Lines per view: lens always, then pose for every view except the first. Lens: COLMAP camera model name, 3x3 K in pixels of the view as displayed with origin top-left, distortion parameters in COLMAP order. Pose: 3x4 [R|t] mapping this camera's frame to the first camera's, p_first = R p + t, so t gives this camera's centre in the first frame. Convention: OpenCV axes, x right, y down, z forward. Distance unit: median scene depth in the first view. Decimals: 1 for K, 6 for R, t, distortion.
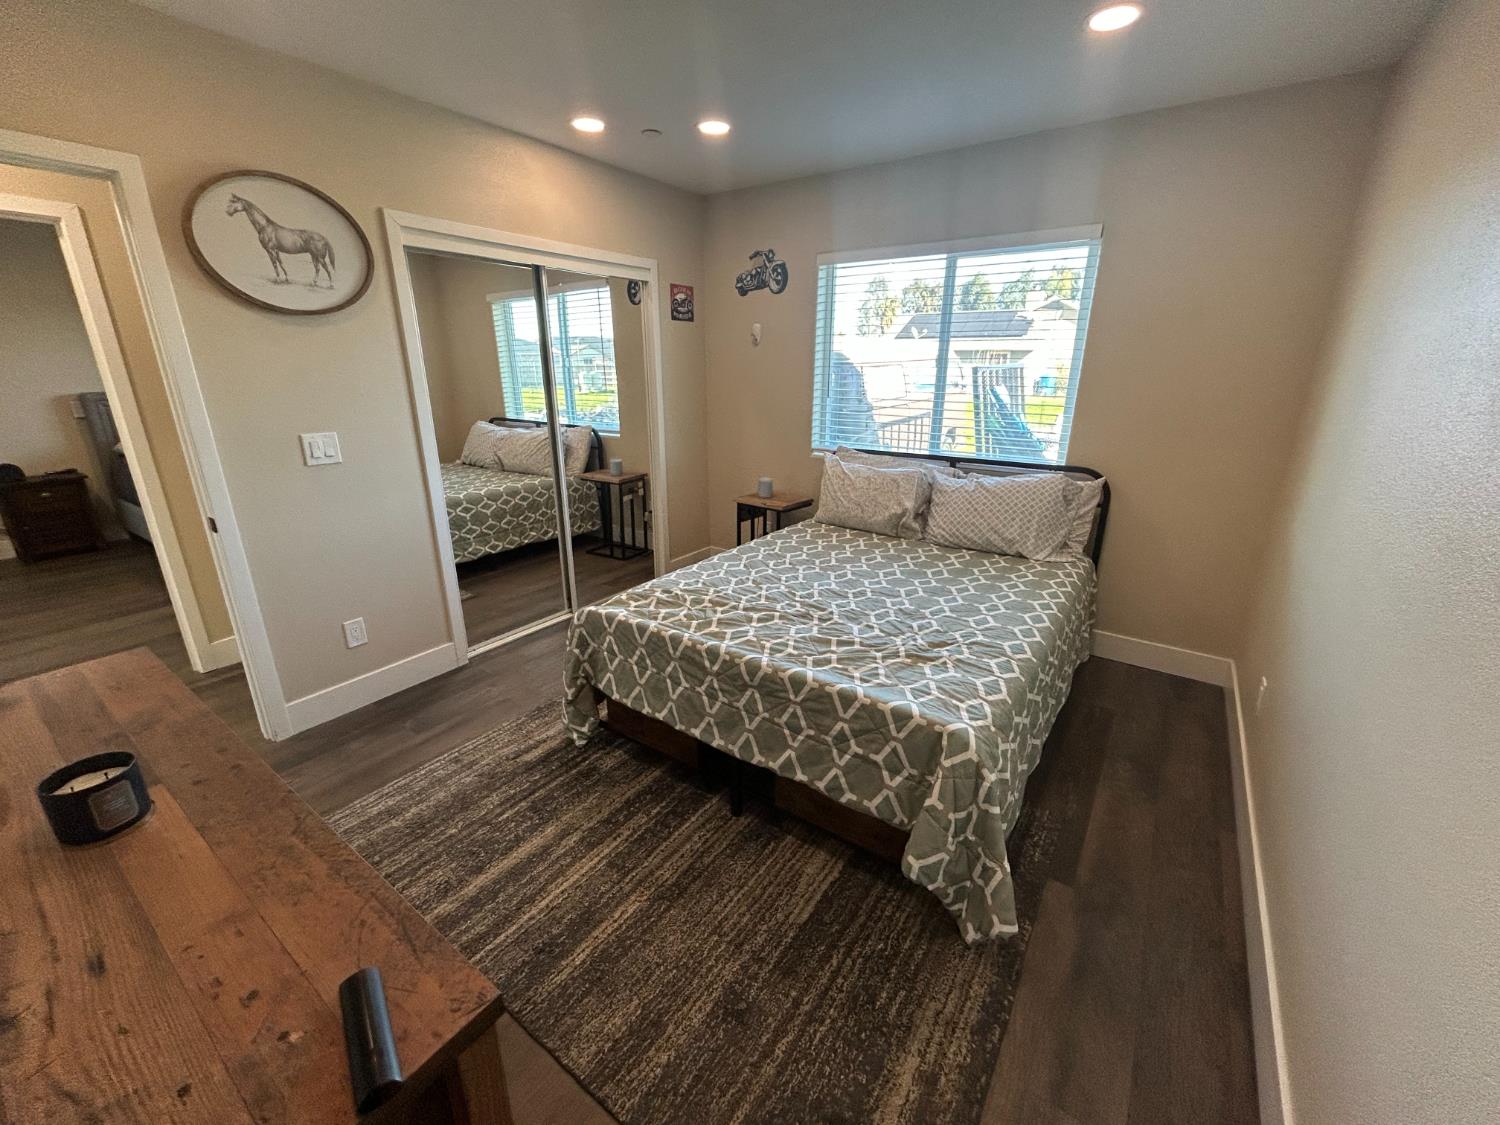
lens RADIAL K [[607.0, 0, 743.9], [0, 607.0, 559.6], [0, 0, 1]] dist [0.001779, -0.000002]
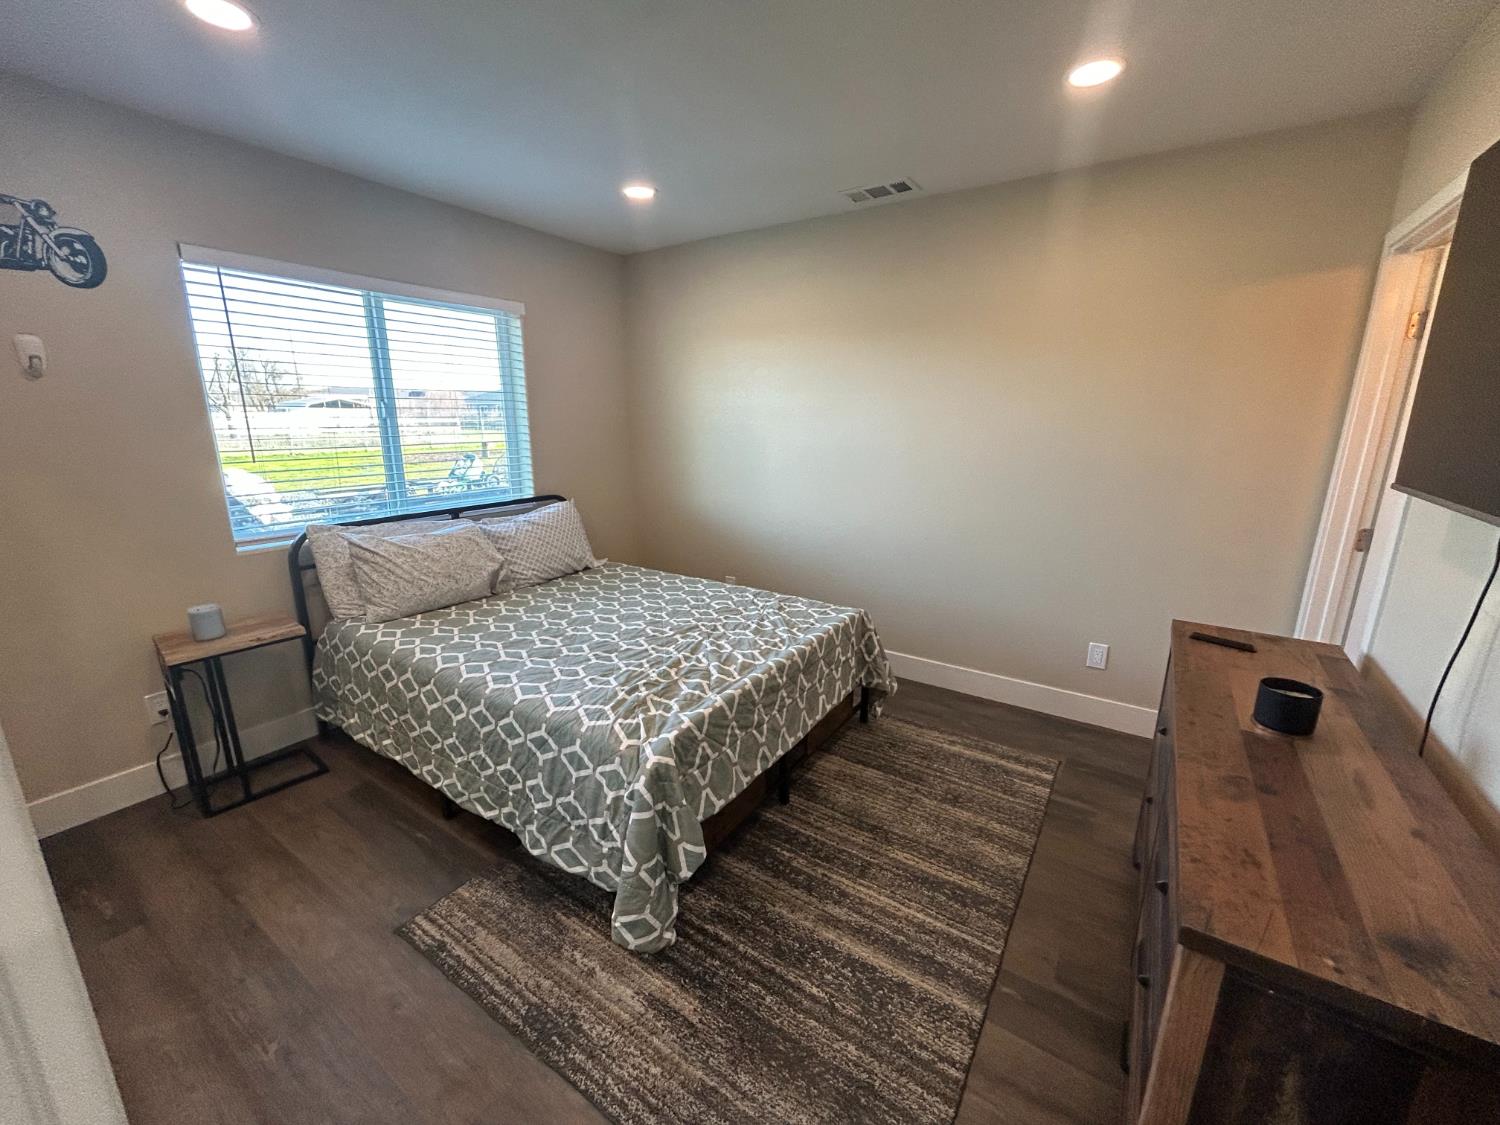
lens RADIAL K [[607.0, 0, 743.9], [0, 607.0, 559.6], [0, 0, 1]] dist [0.001779, -0.000002]
pose [[-0.028205, -0.234935, 0.971602, -0.847741], [0.306341, 0.923187, 0.232121, -0.241663], [-0.951504, 0.304189, 0.045932, 0.743624]]
